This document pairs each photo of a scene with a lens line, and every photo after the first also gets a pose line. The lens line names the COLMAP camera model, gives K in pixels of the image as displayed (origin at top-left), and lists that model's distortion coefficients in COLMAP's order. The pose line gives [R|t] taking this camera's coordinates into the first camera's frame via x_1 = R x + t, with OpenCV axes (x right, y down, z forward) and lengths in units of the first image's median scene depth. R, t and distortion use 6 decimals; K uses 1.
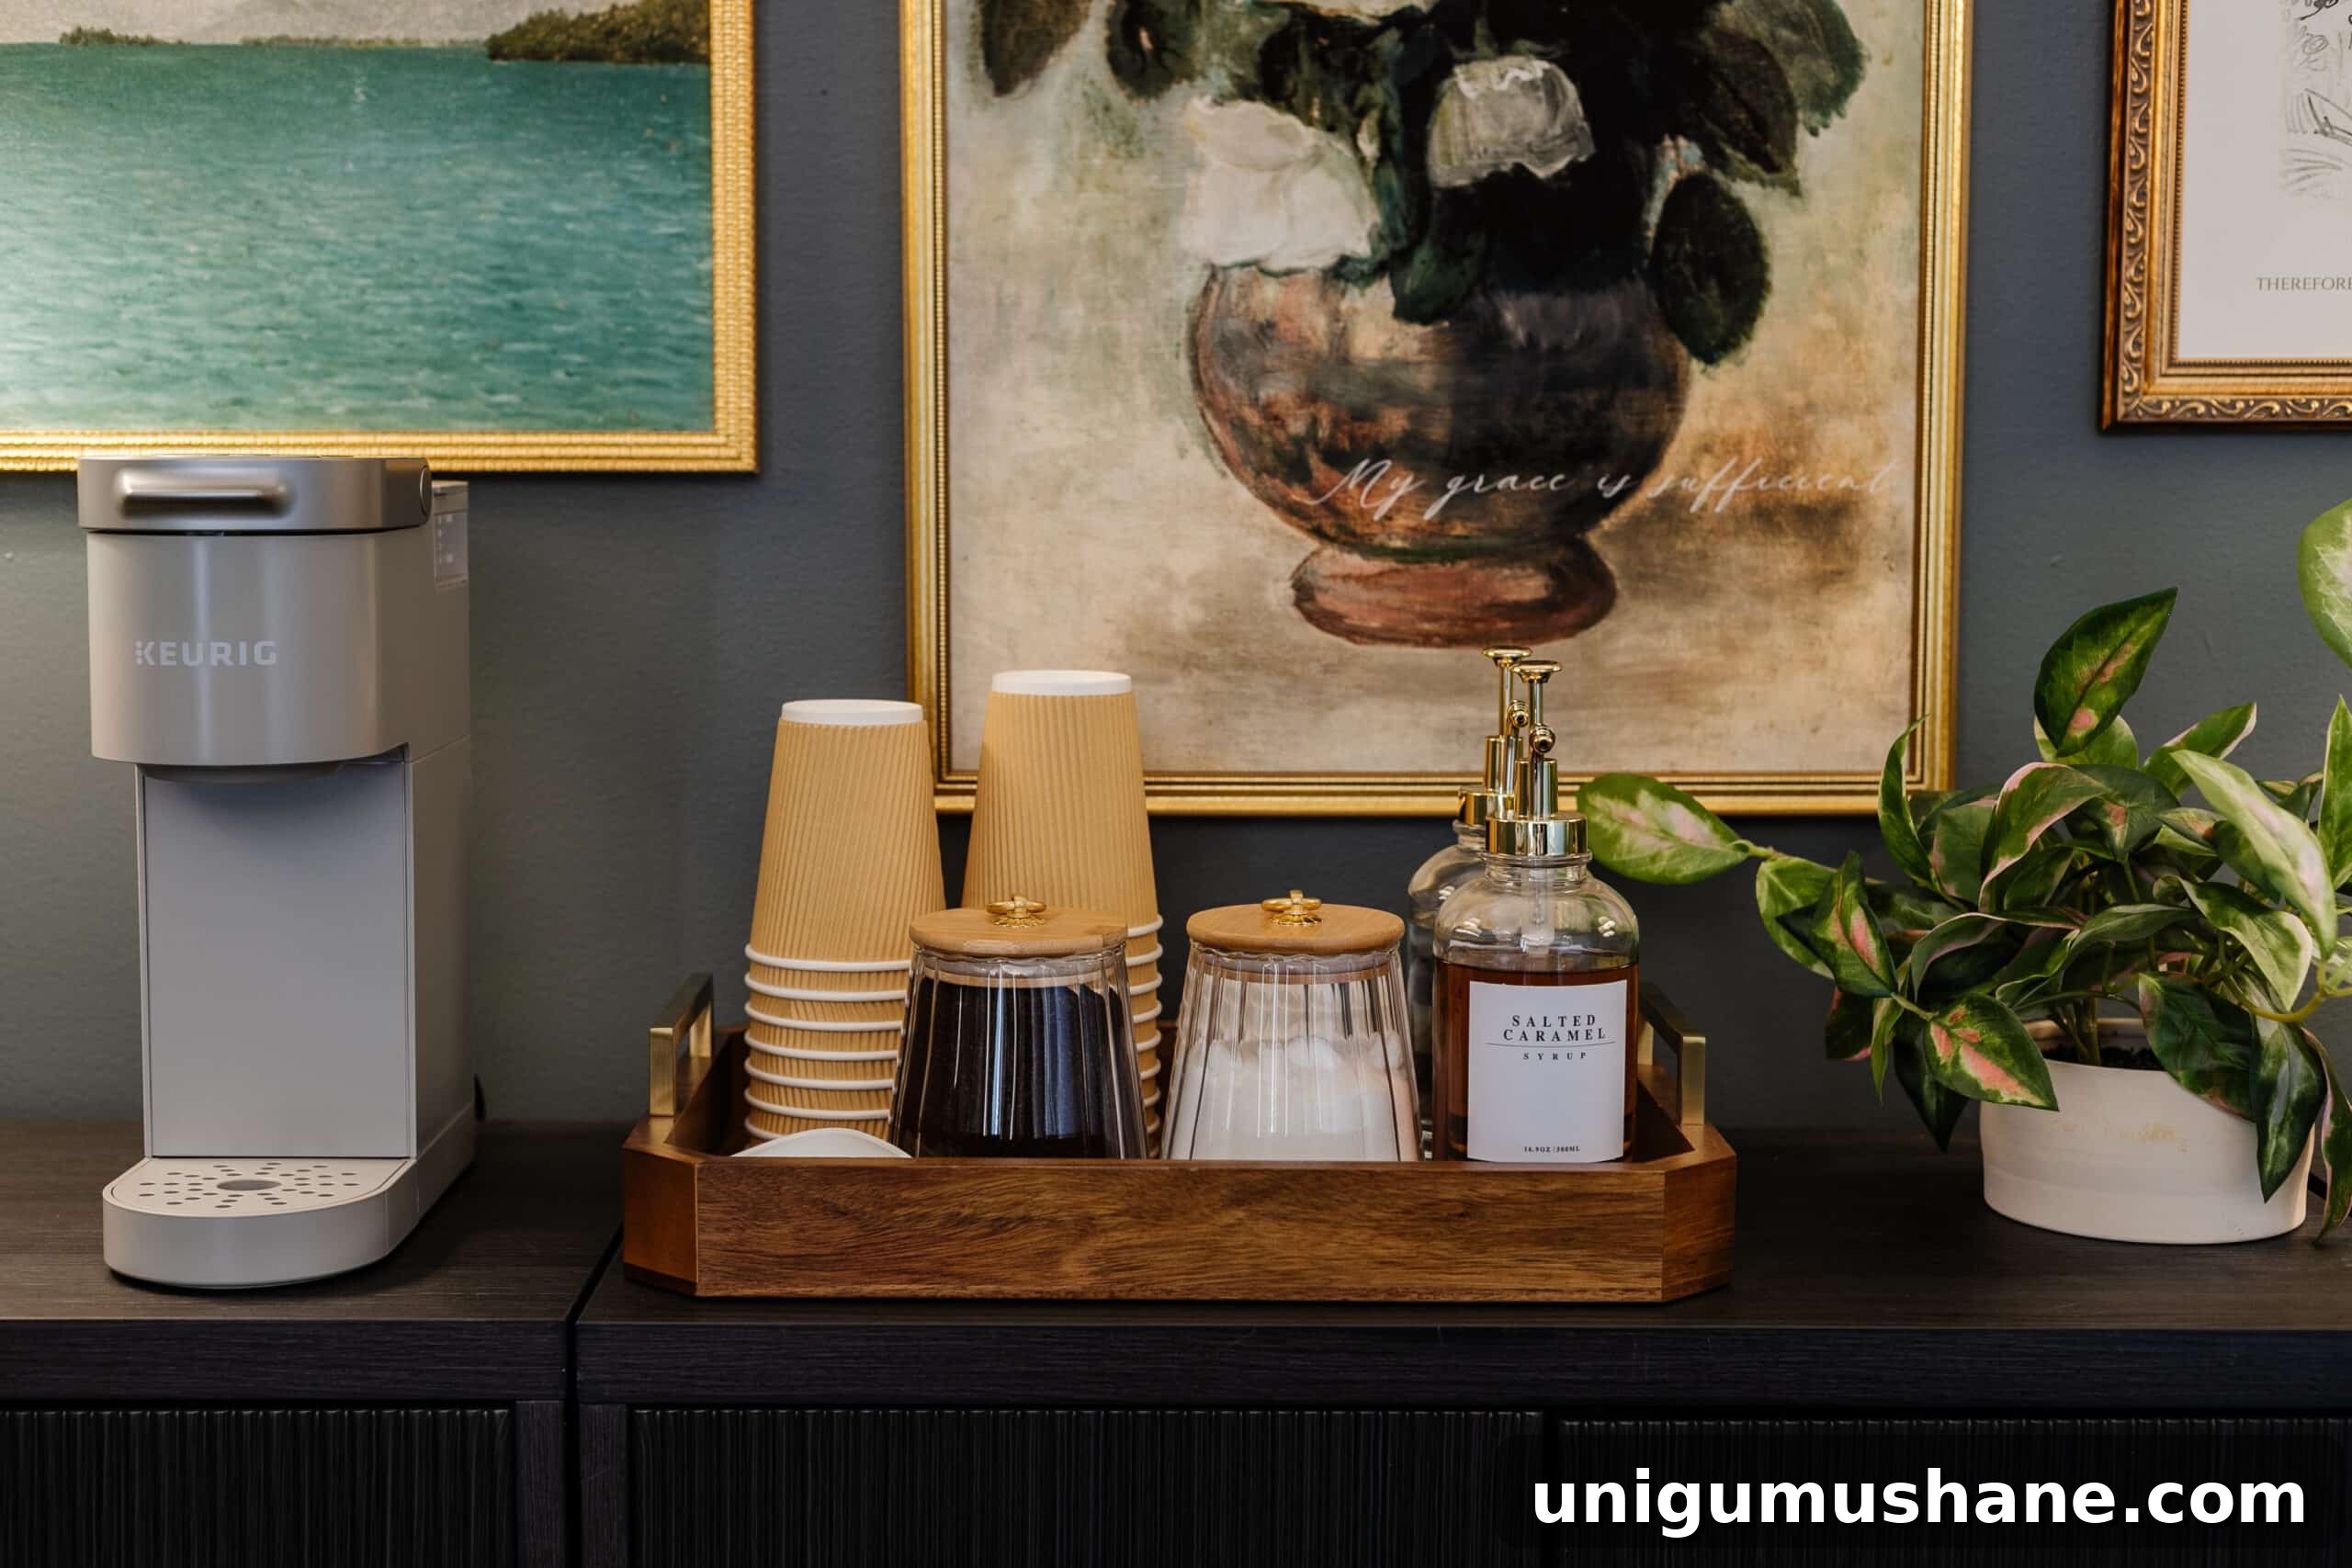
lens RADIAL K [[3480.7, 0, 1176.0], [0, 3480.7, 784.0], [0, 0, 1]] dist [0.009338, -0.077428]
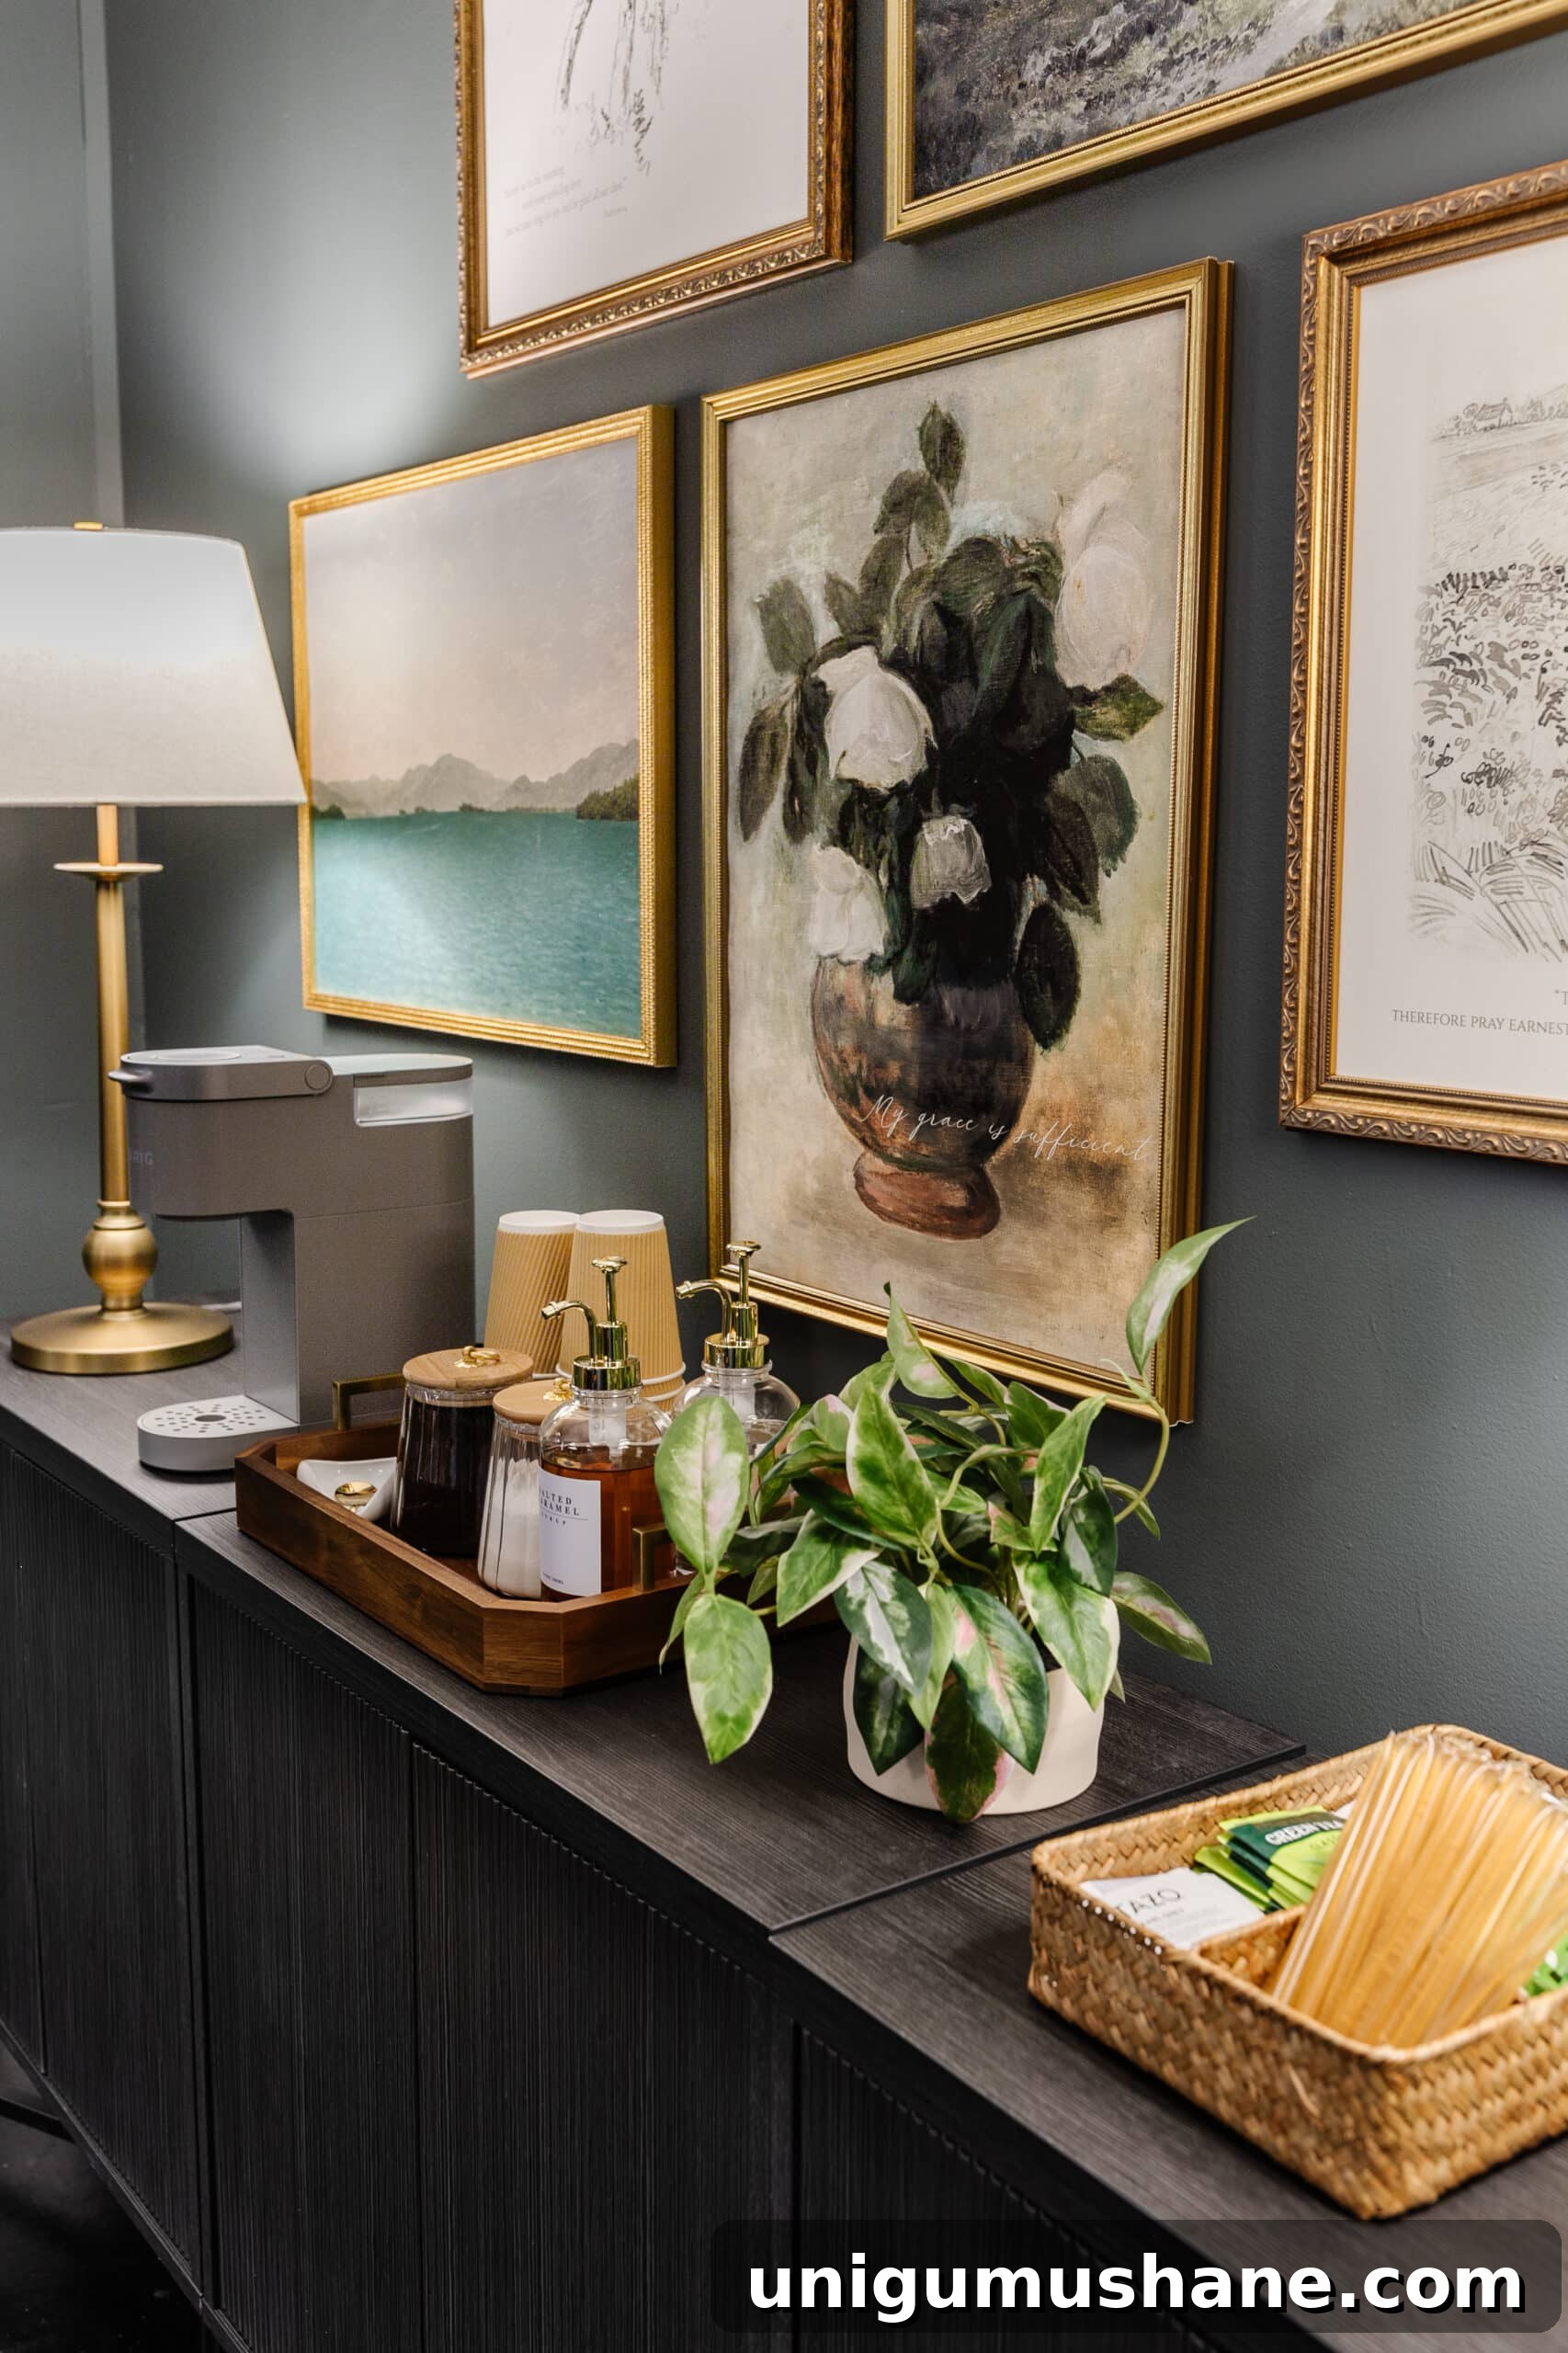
lens RADIAL K [[2273.5, 0, 784.0], [0, 2273.5, 1176.5], [0, 0, 1]] dist [0.006785, -0.006038]
pose [[0.569178, 0.127222, -0.812312, 0.802530], [-0.089271, 0.991678, 0.092763, -0.143863], [0.817354, 0.019717, 0.575799, 0.427388]]
